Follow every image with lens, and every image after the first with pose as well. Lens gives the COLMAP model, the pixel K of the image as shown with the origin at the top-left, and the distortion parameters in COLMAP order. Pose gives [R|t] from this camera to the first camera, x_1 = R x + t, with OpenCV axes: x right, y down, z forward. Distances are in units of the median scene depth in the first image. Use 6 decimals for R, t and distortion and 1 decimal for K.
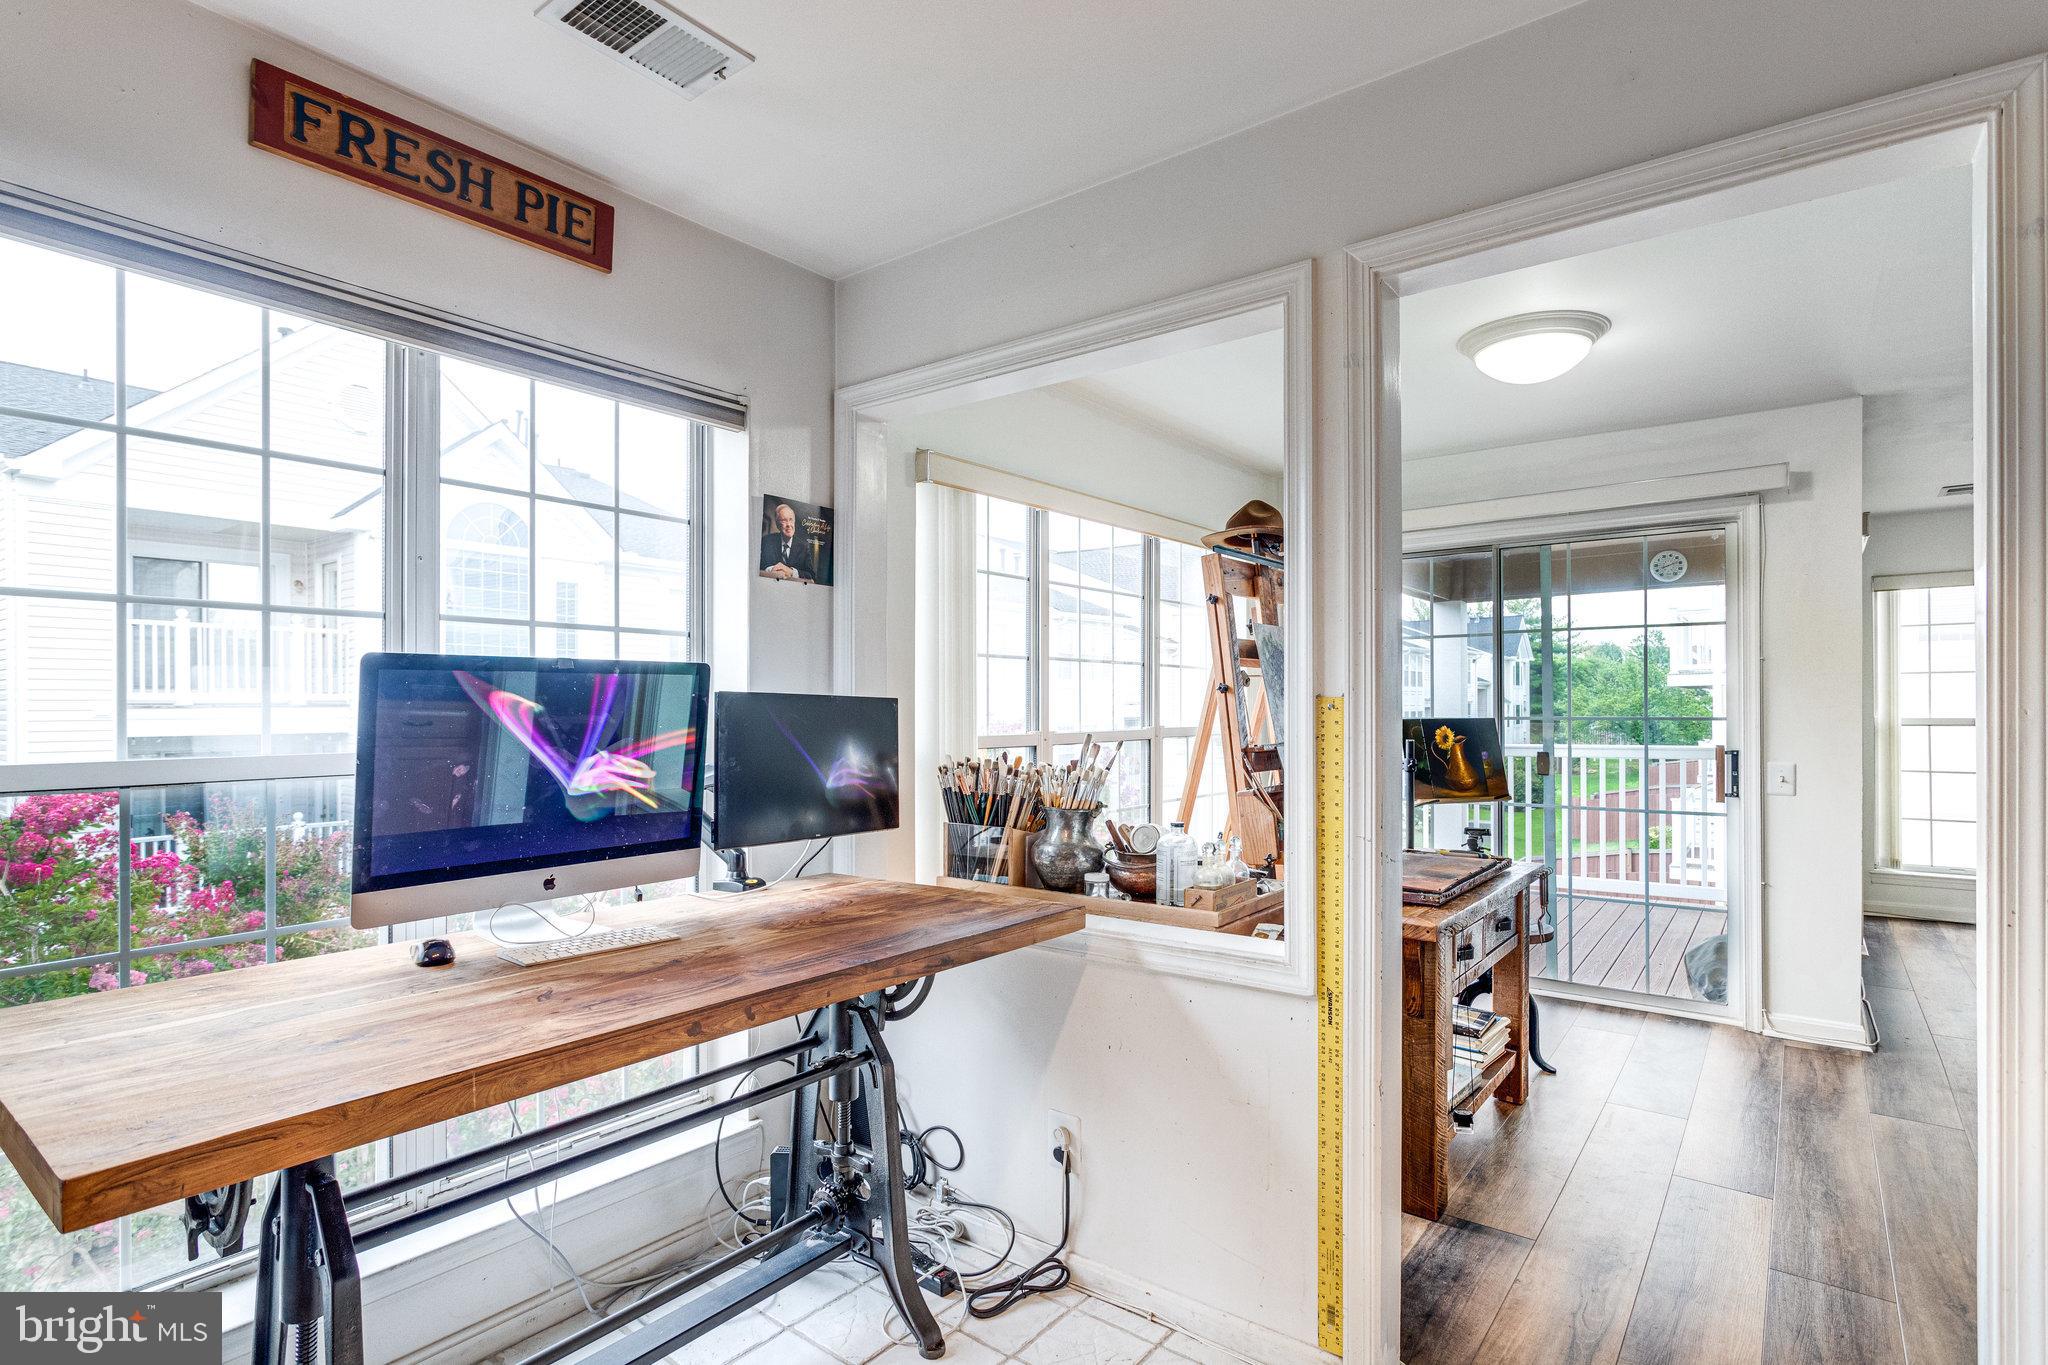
lens RADIAL K [[1037.0, 0, 1027.4], [0, 1037.0, 691.2], [0, 0, 1]] dist [-0.011161, -0.000532]
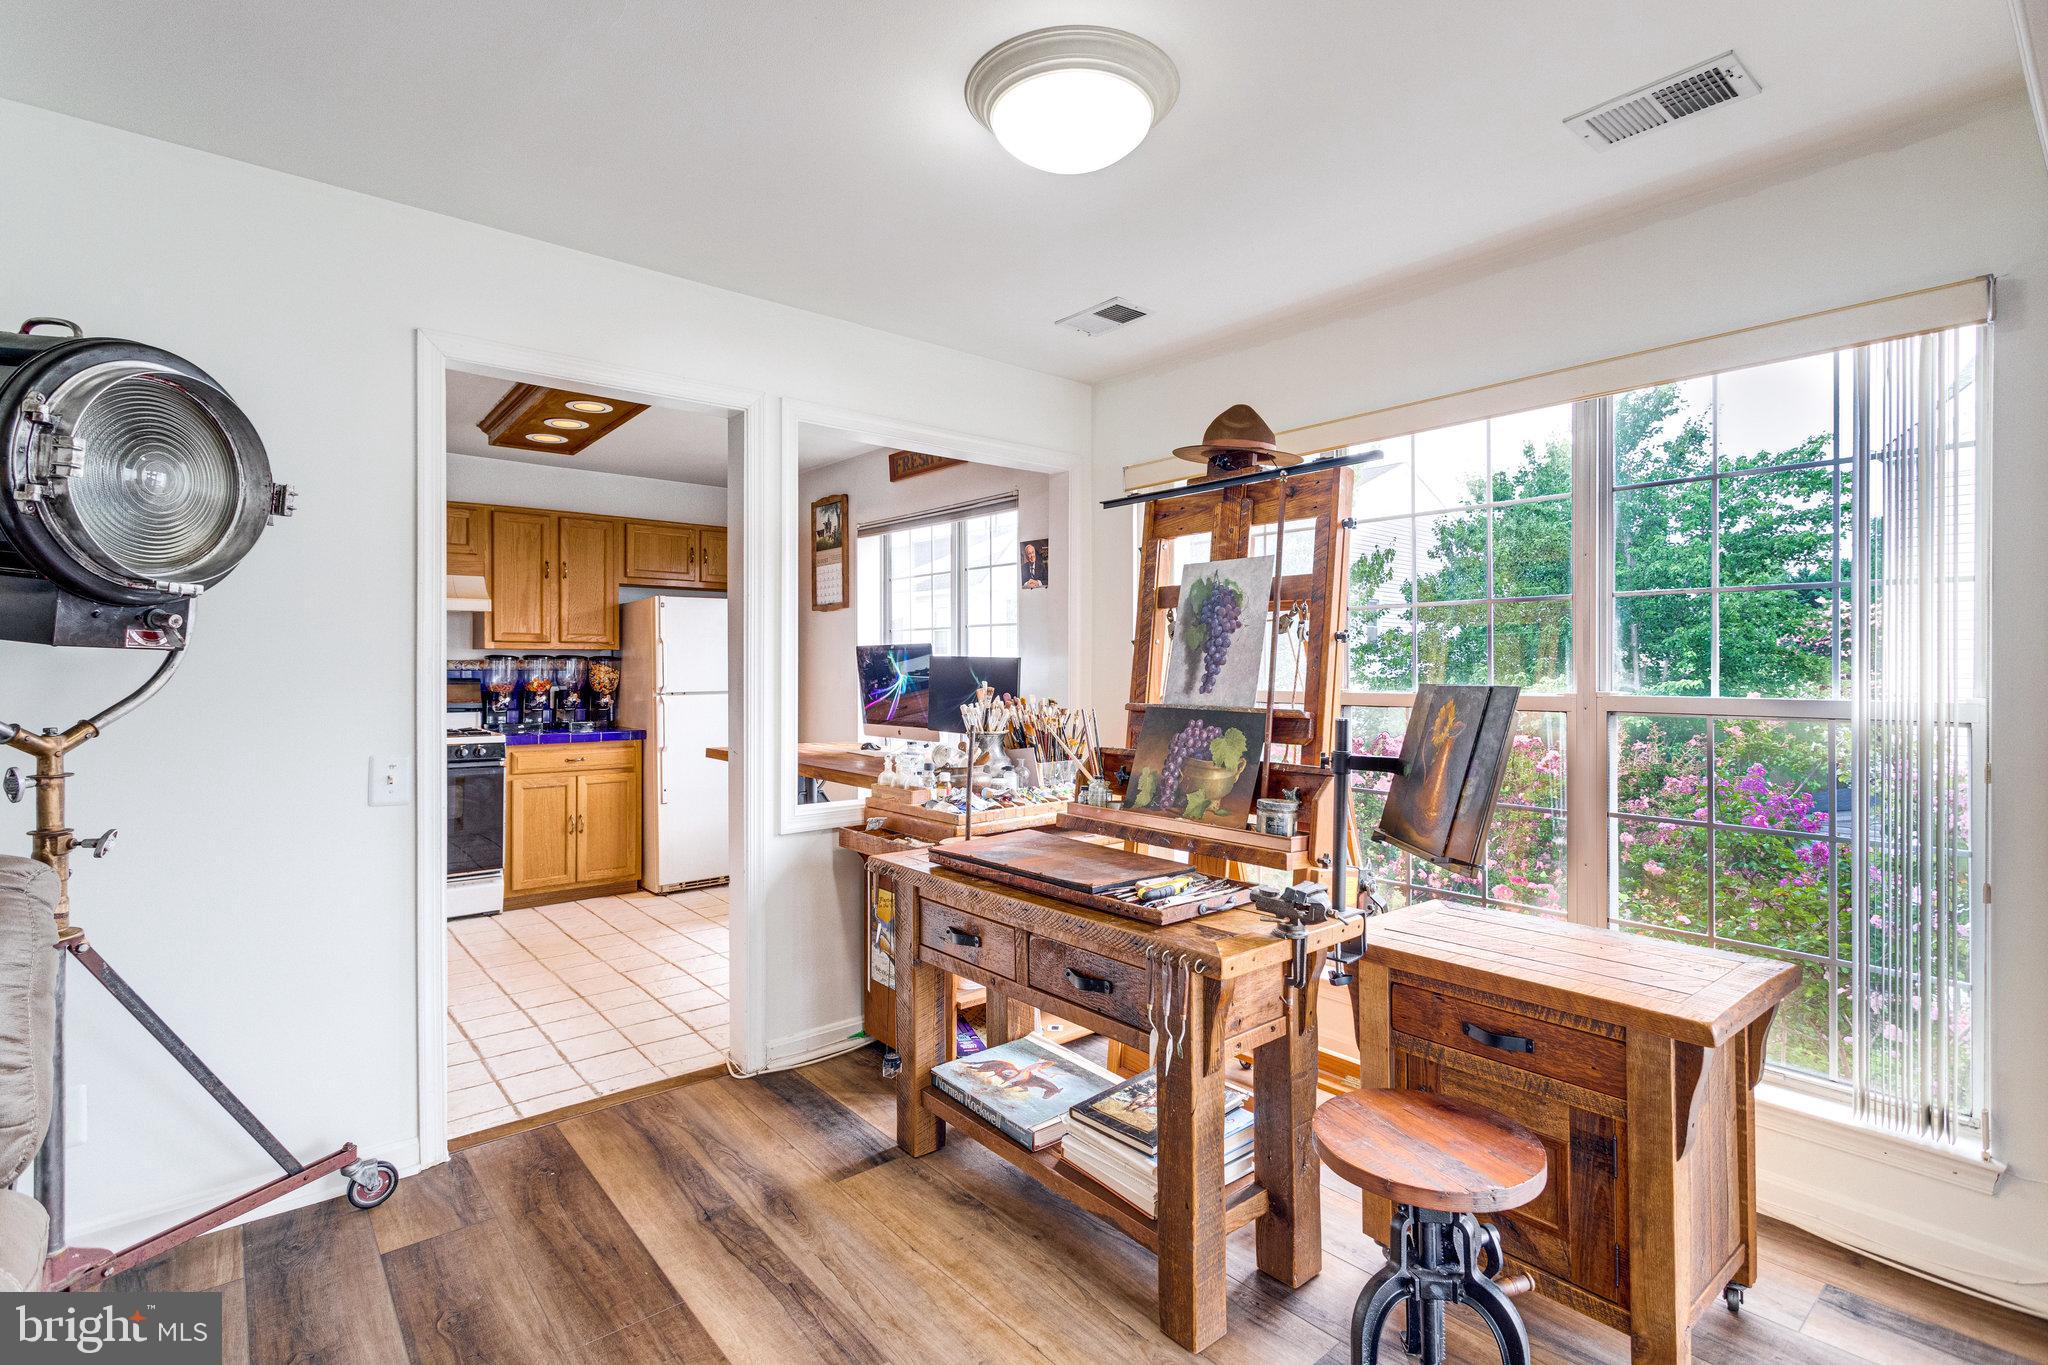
lens RADIAL K [[976.1, 0, 1024.9], [0, 976.1, 668.8], [0, 0, 1]] dist [-0.001006, 0.001331]
pose [[-0.224351, -0.000597, -0.974508, 1.802257], [0.013973, 0.999895, -0.003829, 0.042709], [0.974408, -0.014476, -0.224319, 1.827943]]
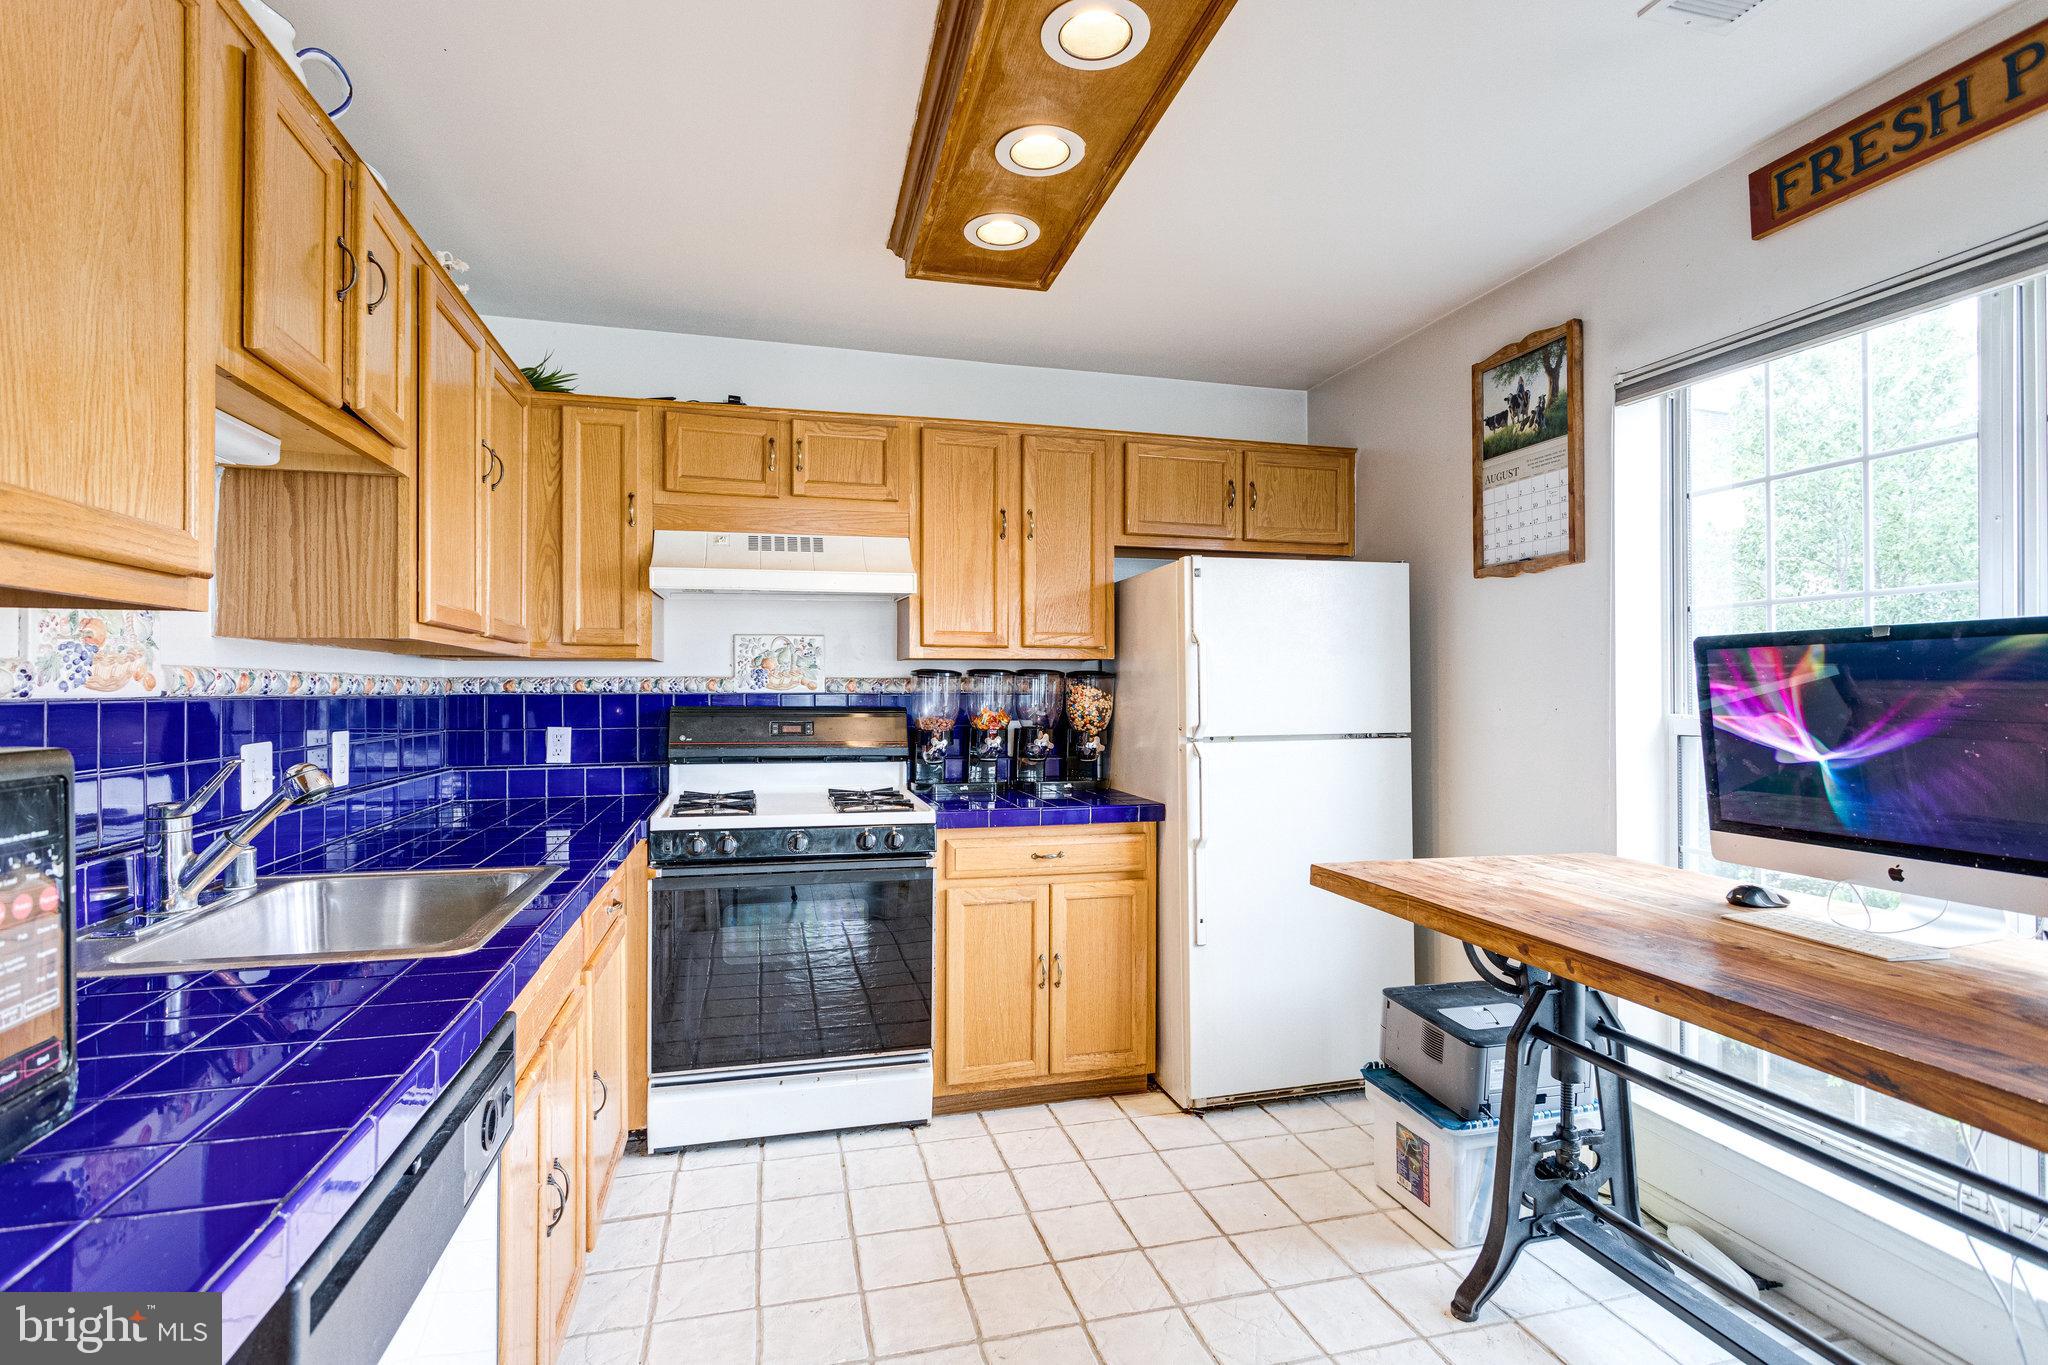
lens RADIAL K [[976.1, 0, 1029.3], [0, 976.1, 685.1], [0, 0, 1]] dist [-0.001006, 0.001331]
pose [[-0.611216, -0.004512, -0.791451, 0.683678], [0.010109, 0.999858, -0.013506, 0.024306], [0.791400, -0.016256, -0.611083, 0.926756]]
